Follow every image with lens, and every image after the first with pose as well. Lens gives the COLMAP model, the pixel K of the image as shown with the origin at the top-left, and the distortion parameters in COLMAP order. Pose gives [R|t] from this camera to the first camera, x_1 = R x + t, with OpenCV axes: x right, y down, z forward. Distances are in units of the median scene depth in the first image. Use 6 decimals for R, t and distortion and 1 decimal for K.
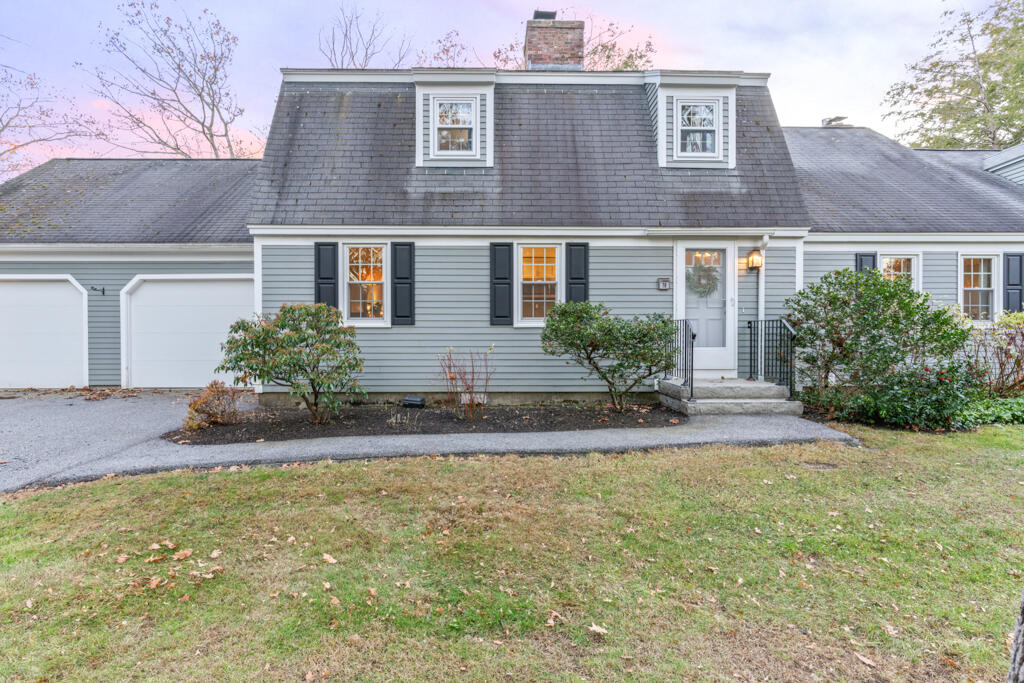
lens RADIAL K [[530.4, 0, 511.1], [0, 530.4, 342.7], [0, 0, 1]] dist [-0.009279, 0.001635]
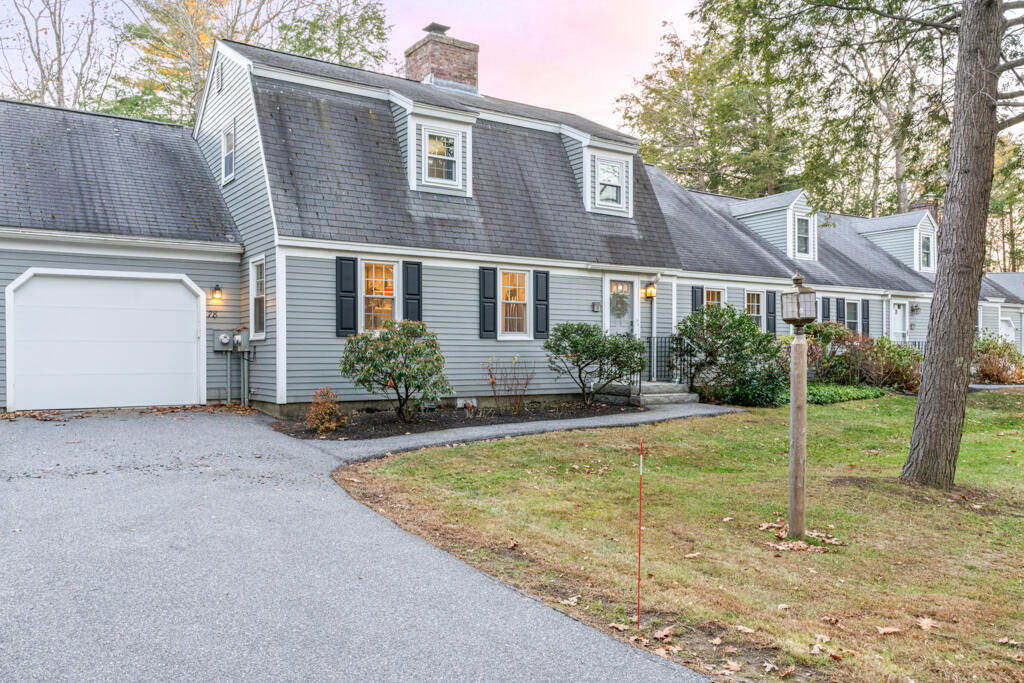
lens RADIAL K [[801.2, 0, 501.9], [0, 801.2, 345.7], [0, 0, 1]] dist [-0.000824, 0.006149]
pose [[0.842762, 0.005745, 0.538255, -0.929076], [0.000235, 0.999939, -0.011039, 0.002404], [-0.538286, 0.009430, 0.842710, -0.487373]]
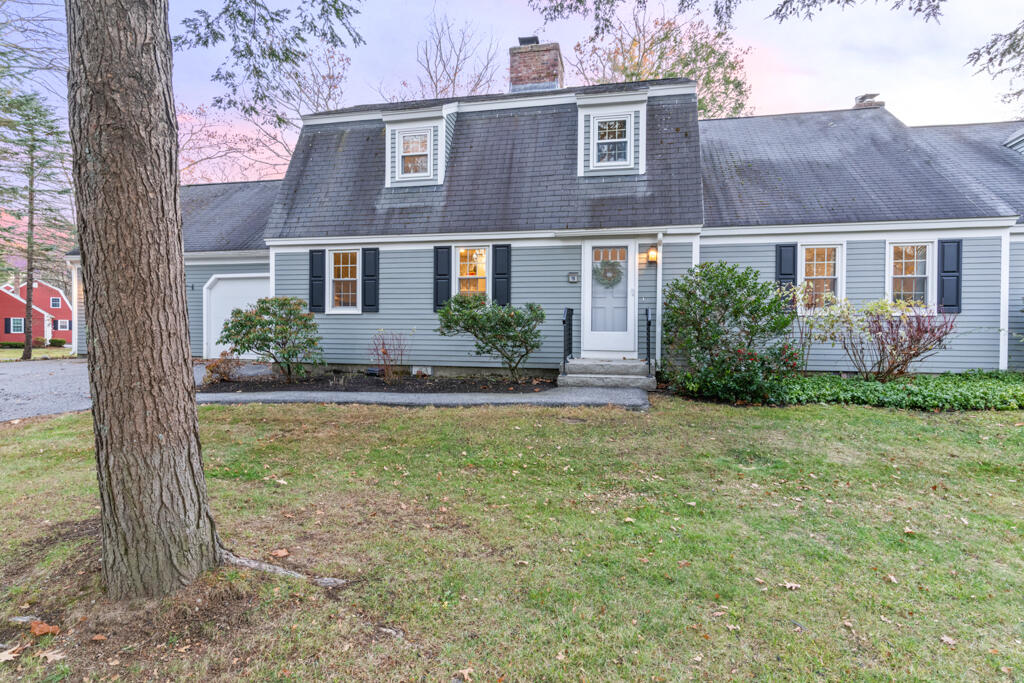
lens RADIAL K [[530.4, 0, 516.1], [0, 530.4, 330.5], [0, 0, 1]] dist [-0.009279, 0.001635]
pose [[0.974081, 0.008110, -0.226054, 0.431180], [-0.006337, 0.999943, 0.008568, -0.001922], [0.226110, -0.006913, 0.974077, -0.177724]]
